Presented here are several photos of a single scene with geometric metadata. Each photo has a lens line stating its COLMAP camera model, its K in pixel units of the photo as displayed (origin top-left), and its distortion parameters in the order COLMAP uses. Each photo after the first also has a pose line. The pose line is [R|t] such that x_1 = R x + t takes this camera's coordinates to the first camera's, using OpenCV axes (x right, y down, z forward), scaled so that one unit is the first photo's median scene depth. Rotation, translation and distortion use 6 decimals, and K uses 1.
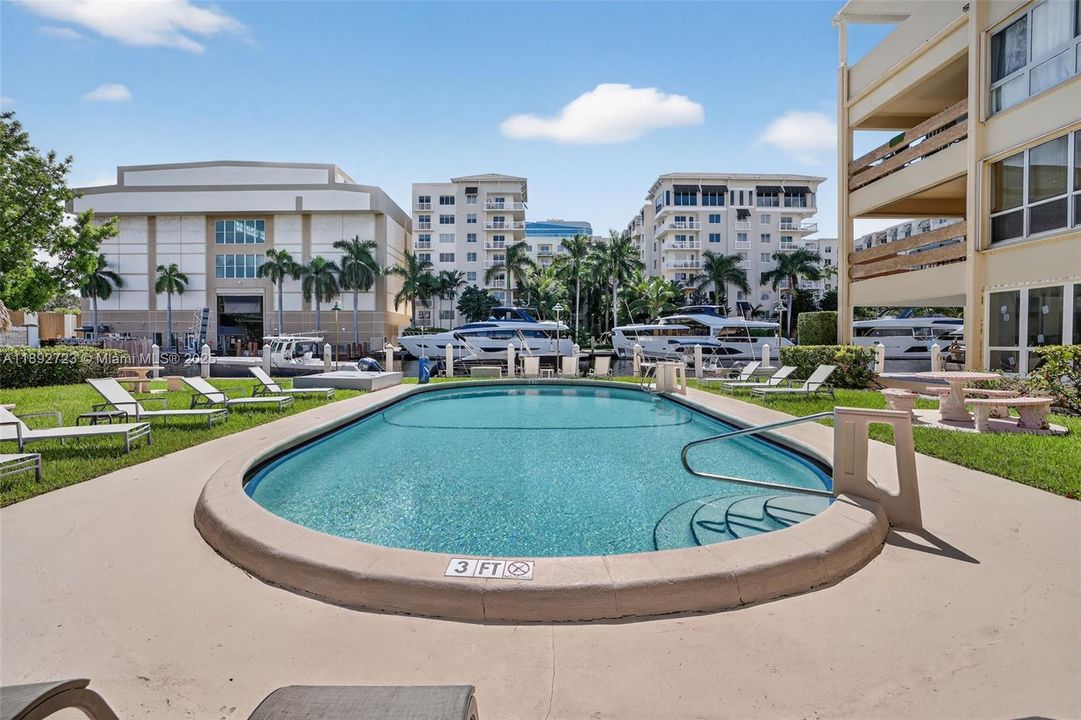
lens RADIAL K [[470.4, 0, 544.1], [0, 470.4, 346.9], [0, 0, 1]] dist [-0.039016, 0.007164]
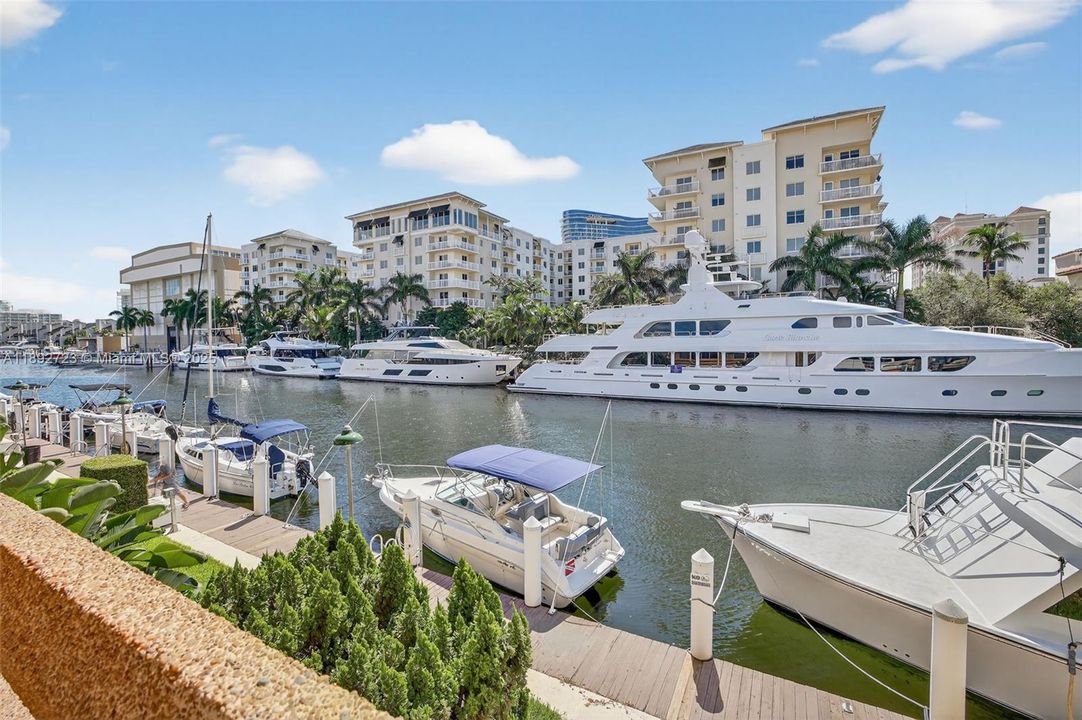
lens RADIAL K [[465.7, 0, 538.2], [0, 465.7, 349.6], [0, 0, 1]] dist [-0.040063, 0.018301]
pose [[0.863306, 0.006556, -0.504637, 1.269585], [-0.001535, 0.999945, 0.010365, -0.043756], [0.504678, -0.008174, 0.863269, 0.237119]]
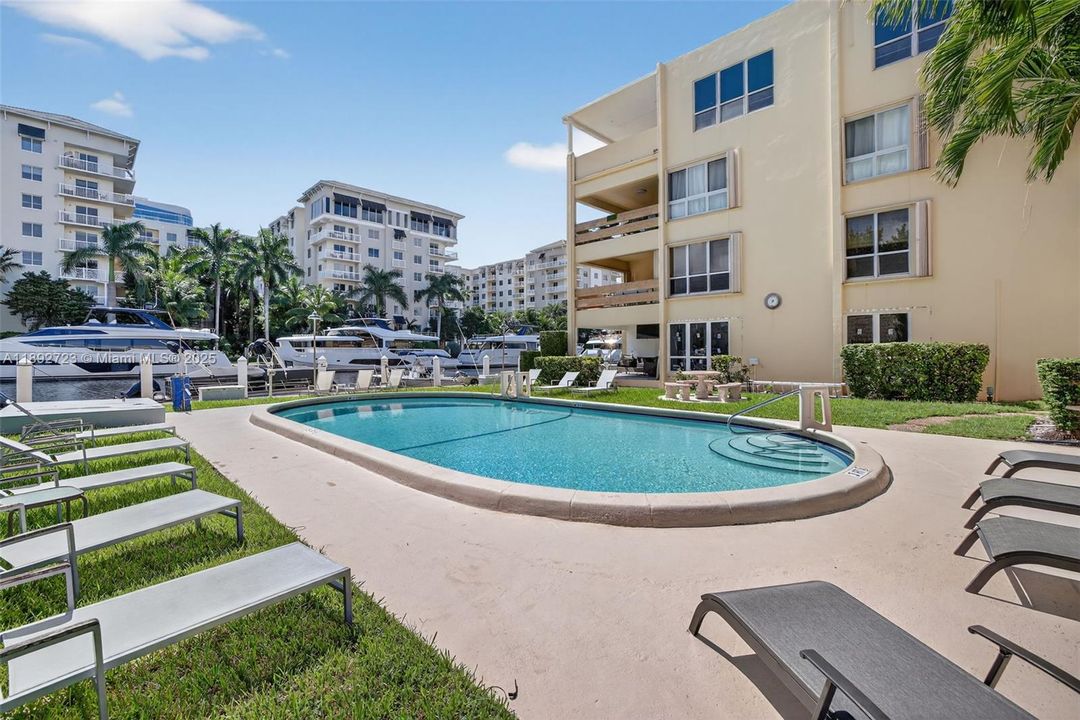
lens RADIAL K [[464.8, 0, 537.2], [0, 464.8, 349.7], [0, 0, 1]] dist [-0.040063, 0.018301]
pose [[0.711960, 0.002156, 0.702216, -0.096720], [0.010743, 0.999845, -0.013962, -0.000968], [-0.702138, 0.017485, 0.711827, 0.021922]]
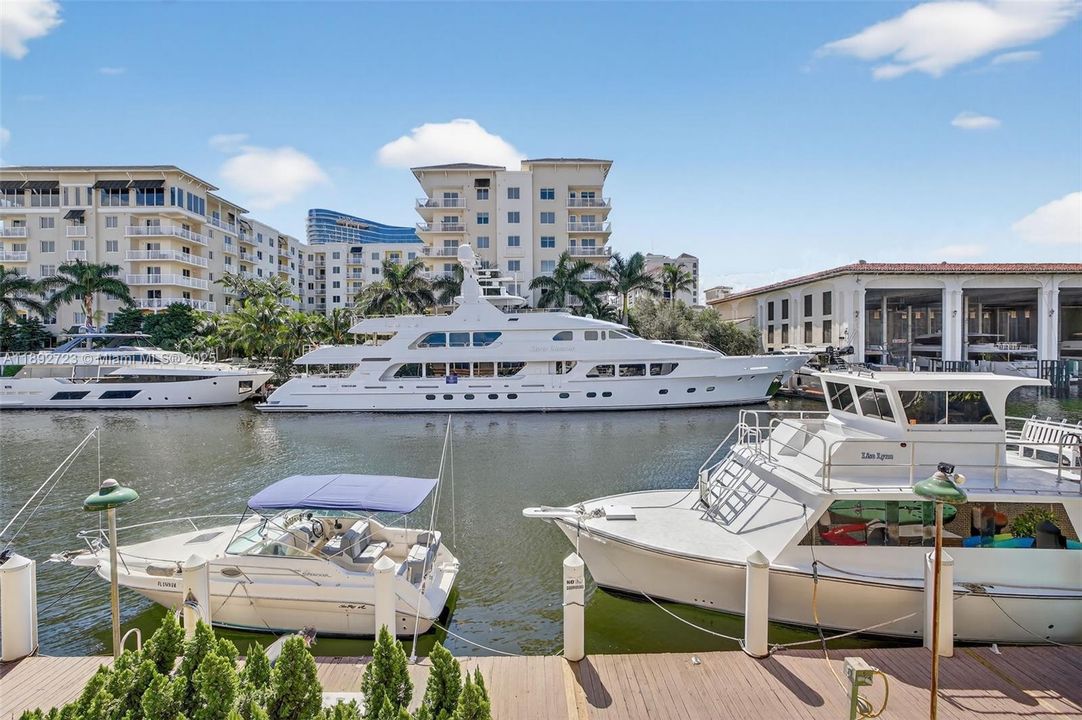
lens RADIAL K [[467.4, 0, 534.2], [0, 467.4, 352.9], [0, 0, 1]] dist [-0.043962, 0.019666]
pose [[0.999849, -0.004772, -0.016731, 1.242454], [0.004684, 0.999975, -0.005312, -0.043871], [0.016756, 0.005233, 0.999846, 0.236675]]
